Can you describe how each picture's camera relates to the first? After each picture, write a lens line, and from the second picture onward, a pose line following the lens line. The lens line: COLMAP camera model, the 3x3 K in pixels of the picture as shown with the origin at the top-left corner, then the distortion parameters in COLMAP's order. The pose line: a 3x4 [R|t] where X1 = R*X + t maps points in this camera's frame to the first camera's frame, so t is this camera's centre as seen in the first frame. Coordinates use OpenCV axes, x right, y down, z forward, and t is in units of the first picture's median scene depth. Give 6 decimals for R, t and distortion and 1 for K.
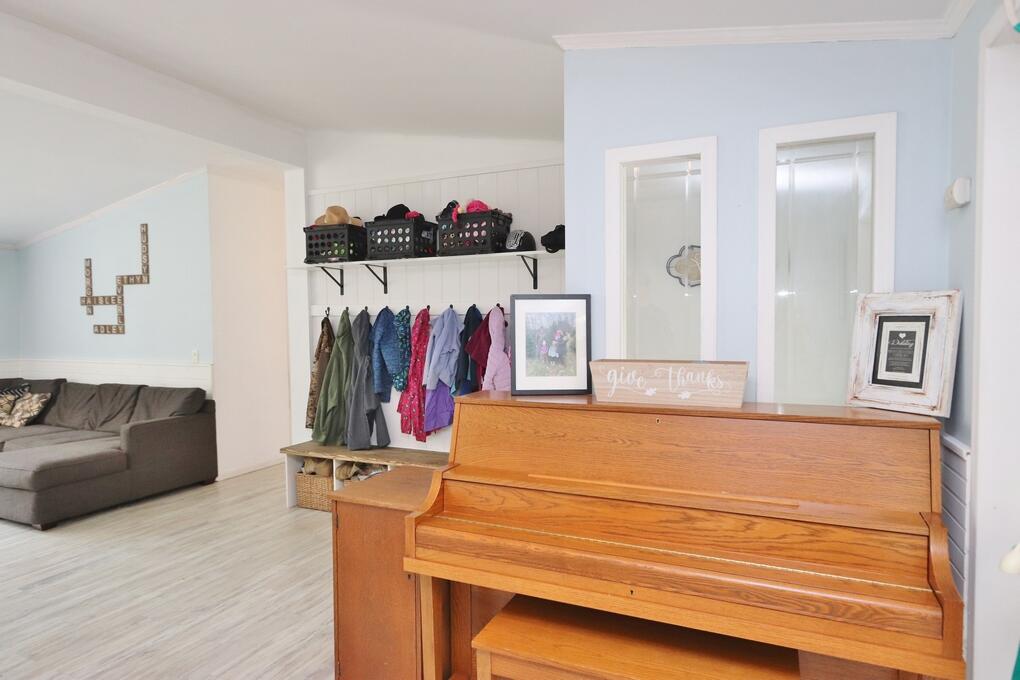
lens RADIAL K [[613.9, 0, 502.7], [0, 613.9, 344.7], [0, 0, 1]] dist [-0.007449, -0.000003]
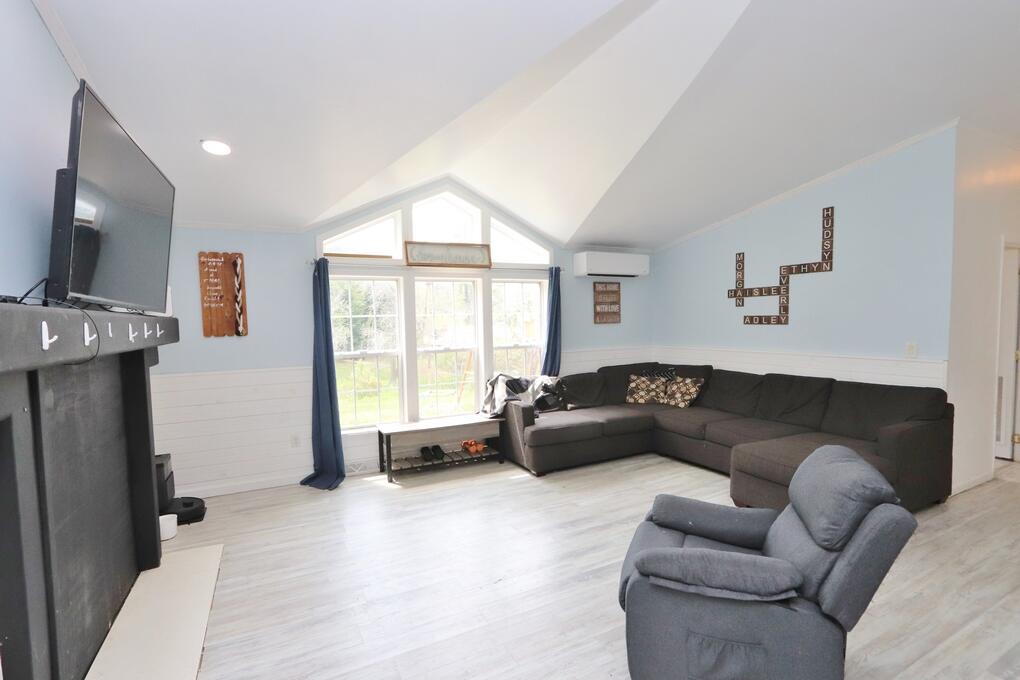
lens RADIAL K [[467.4, 0, 505.1], [0, 467.4, 344.7], [0, 0, 1]] dist [-0.016141, 0.003199]
pose [[0.781213, 0.025703, -0.623735, -0.503982], [-0.013864, 0.999620, 0.023828, 0.003586], [0.624110, -0.009968, 0.781273, 0.125781]]
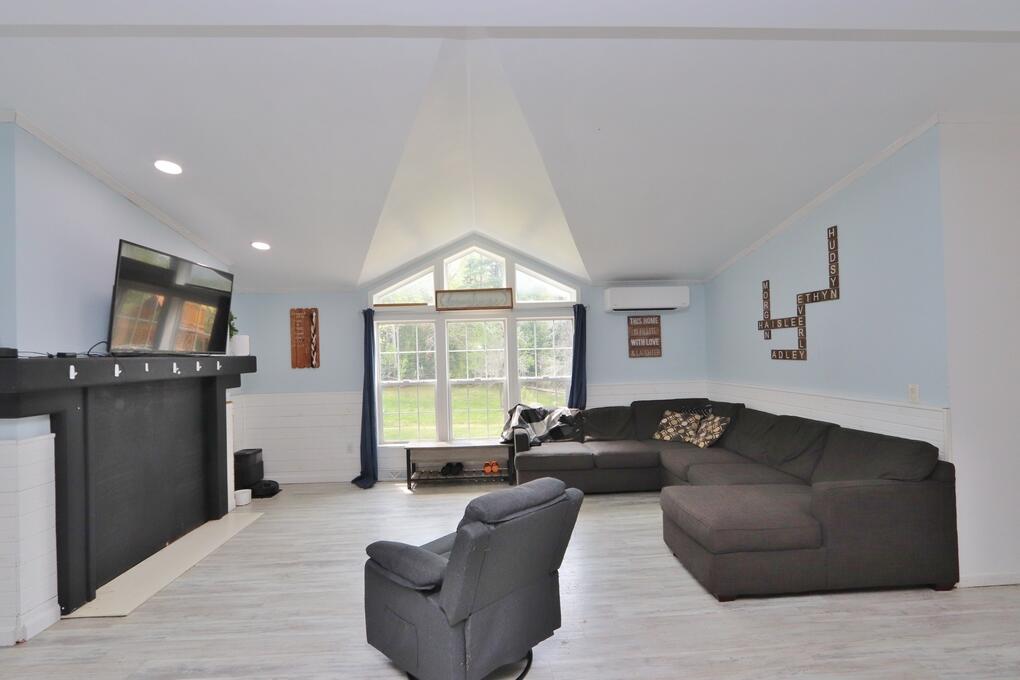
lens RADIAL K [[467.4, 0, 503.8], [0, 467.4, 345.1], [0, 0, 1]] dist [-0.016141, 0.003199]
pose [[0.462364, -0.018040, -0.886507, -0.230548], [-0.017426, 0.999415, -0.029426, -0.011987], [0.886519, 0.029054, 0.461779, 0.312441]]
